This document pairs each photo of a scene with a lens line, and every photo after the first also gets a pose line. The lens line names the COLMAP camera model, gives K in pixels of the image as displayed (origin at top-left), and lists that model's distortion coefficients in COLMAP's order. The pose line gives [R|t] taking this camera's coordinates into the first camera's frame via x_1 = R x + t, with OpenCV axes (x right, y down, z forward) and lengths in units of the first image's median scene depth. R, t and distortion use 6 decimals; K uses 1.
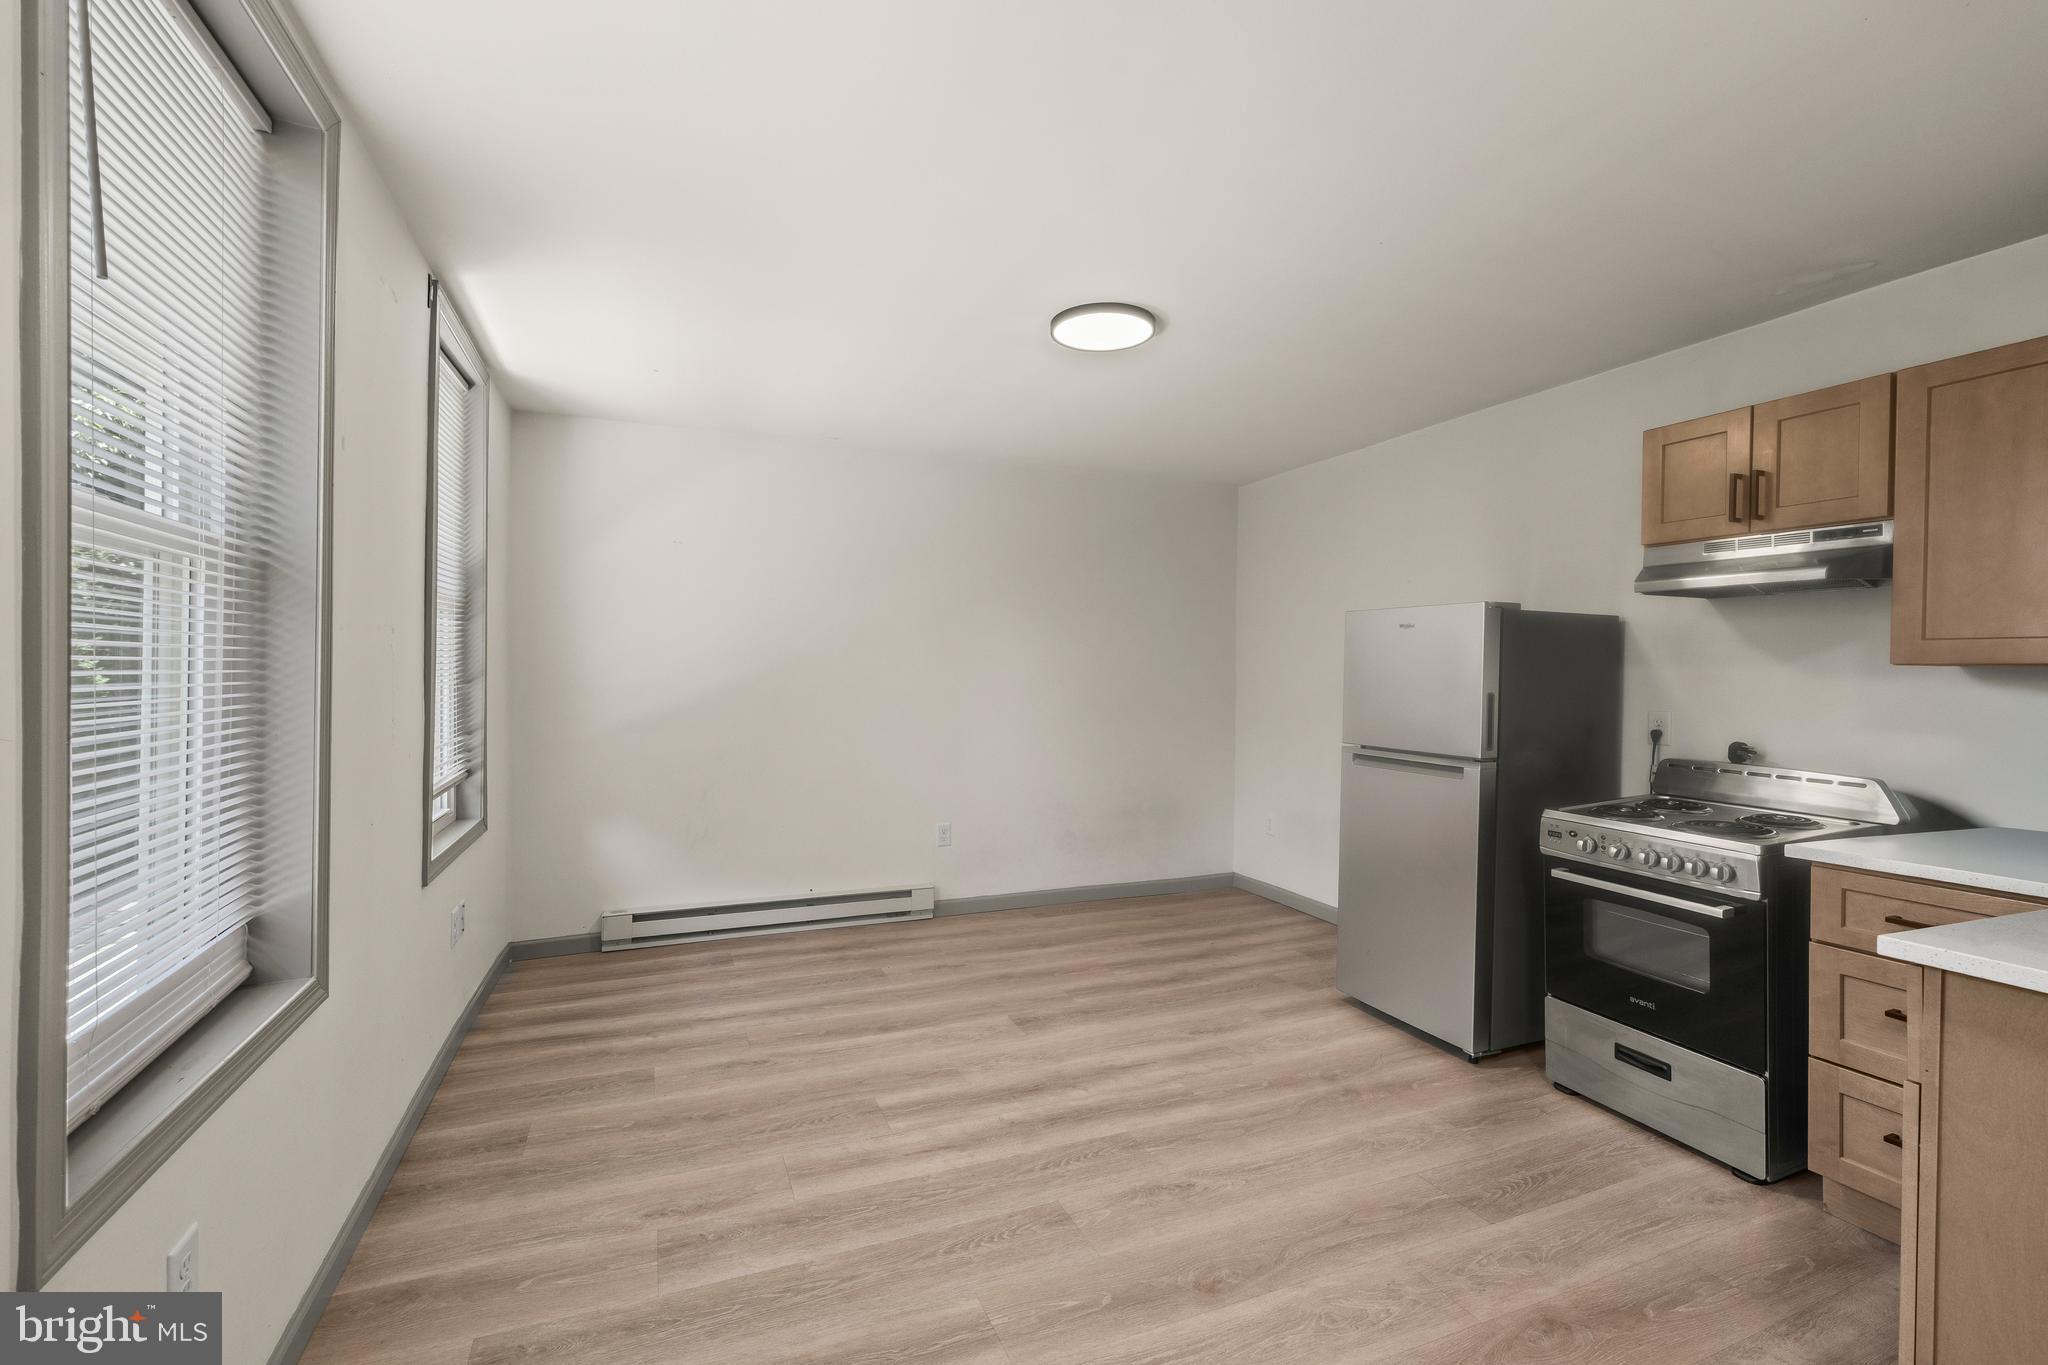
lens RADIAL K [[798.6, 0, 1027.8], [0, 798.6, 670.6], [0, 0, 1]] dist [0.000404, 0.000298]
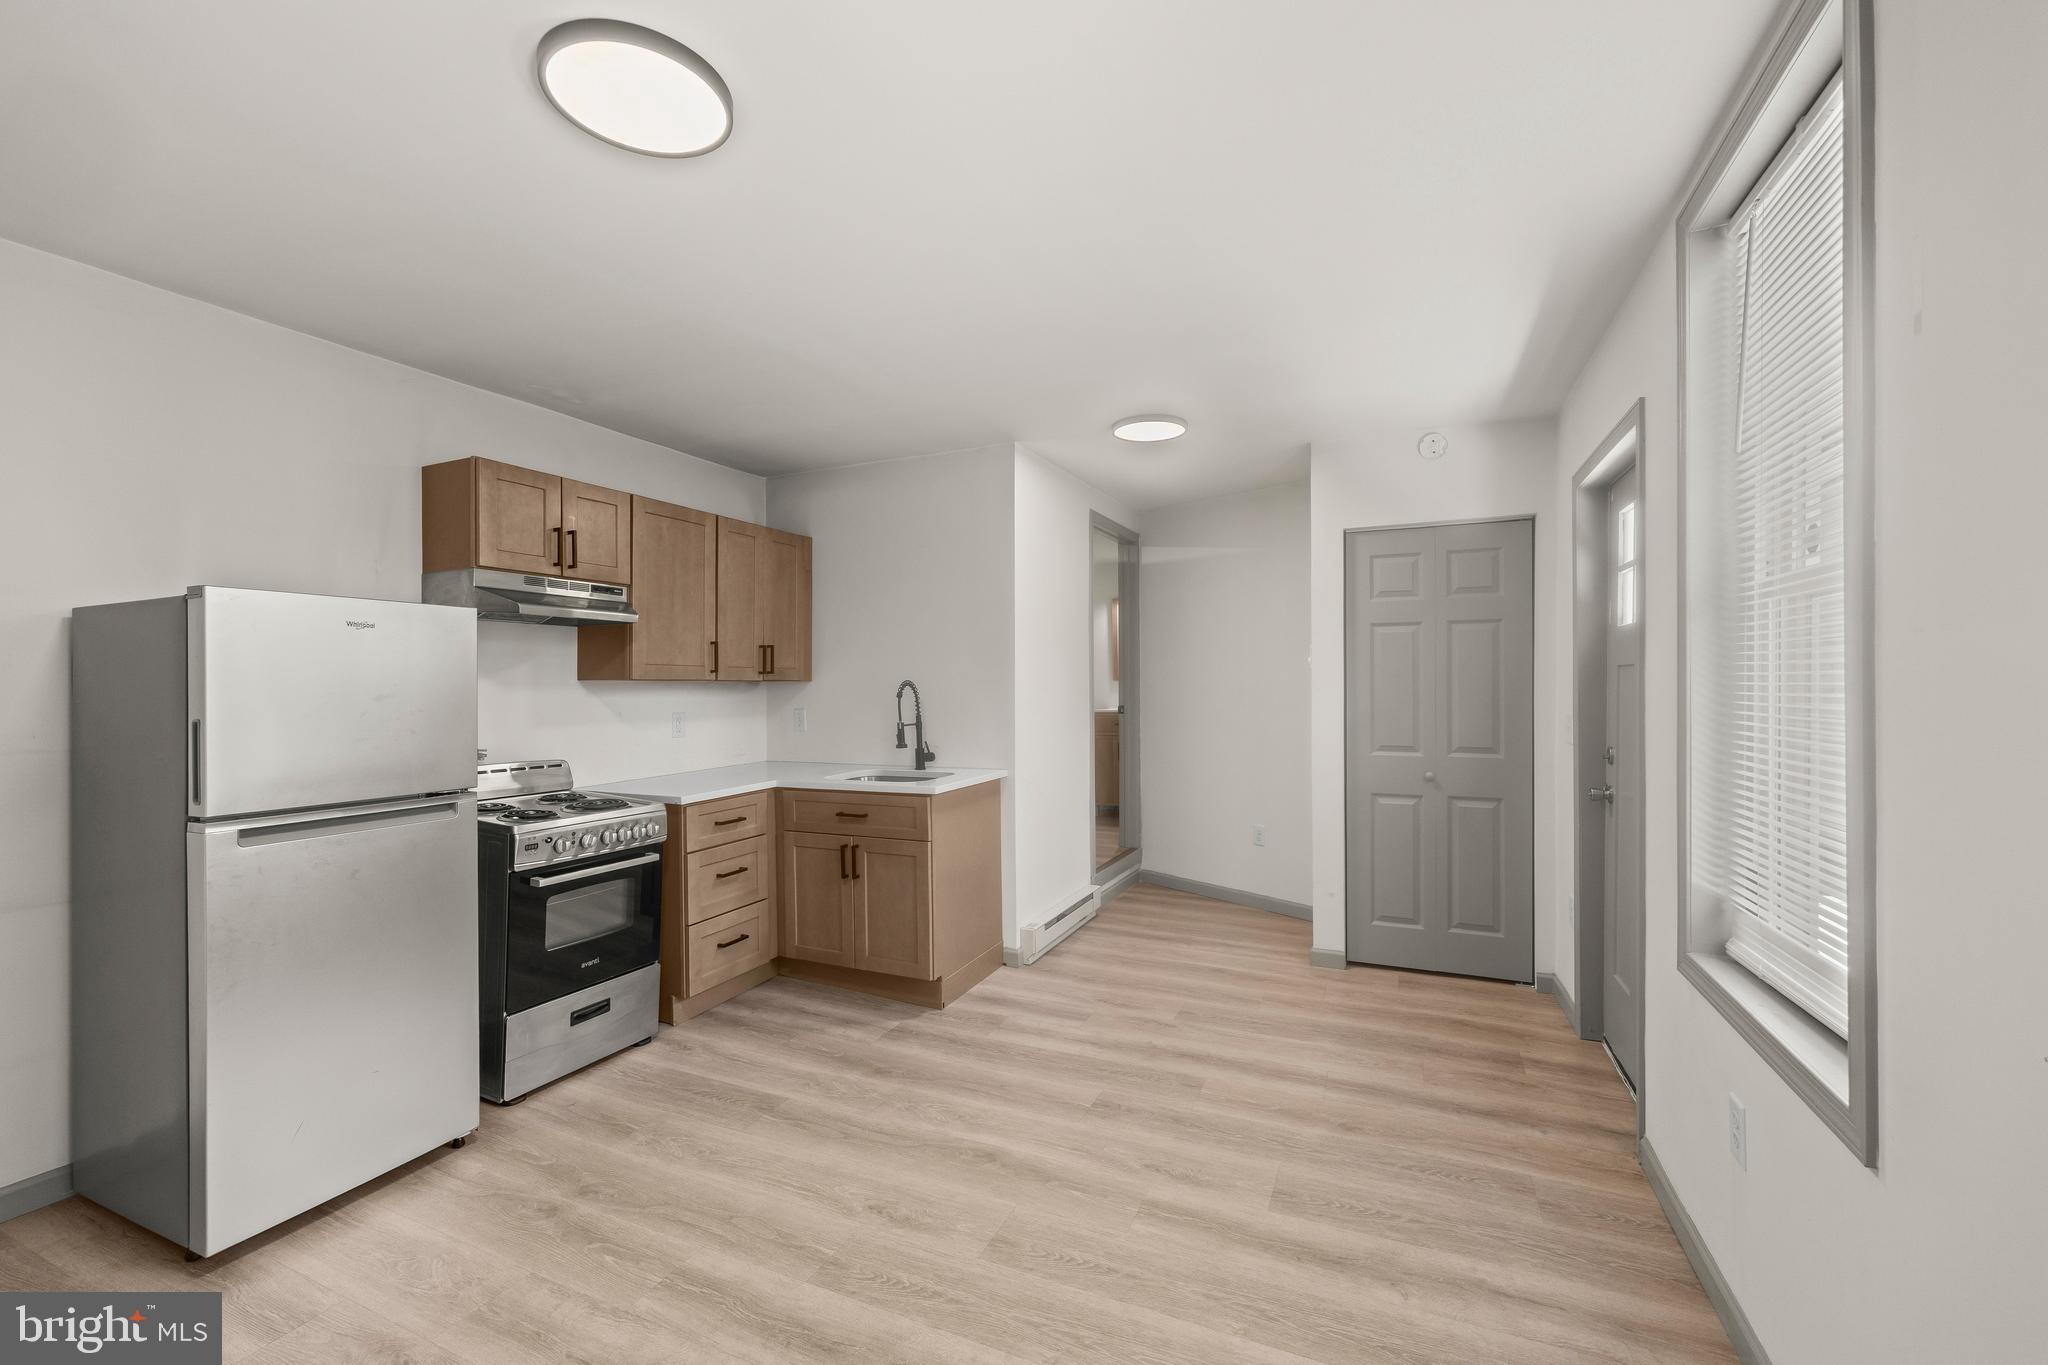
lens RADIAL K [[798.6, 0, 1066.2], [0, 798.6, 686.1], [0, 0, 1]] dist [0.000404, 0.000298]
pose [[-0.671808, -0.008397, 0.740678, -0.653059], [0.000050, 0.999935, 0.011382, -0.013131], [-0.740726, 0.007684, -0.671764, 1.407179]]
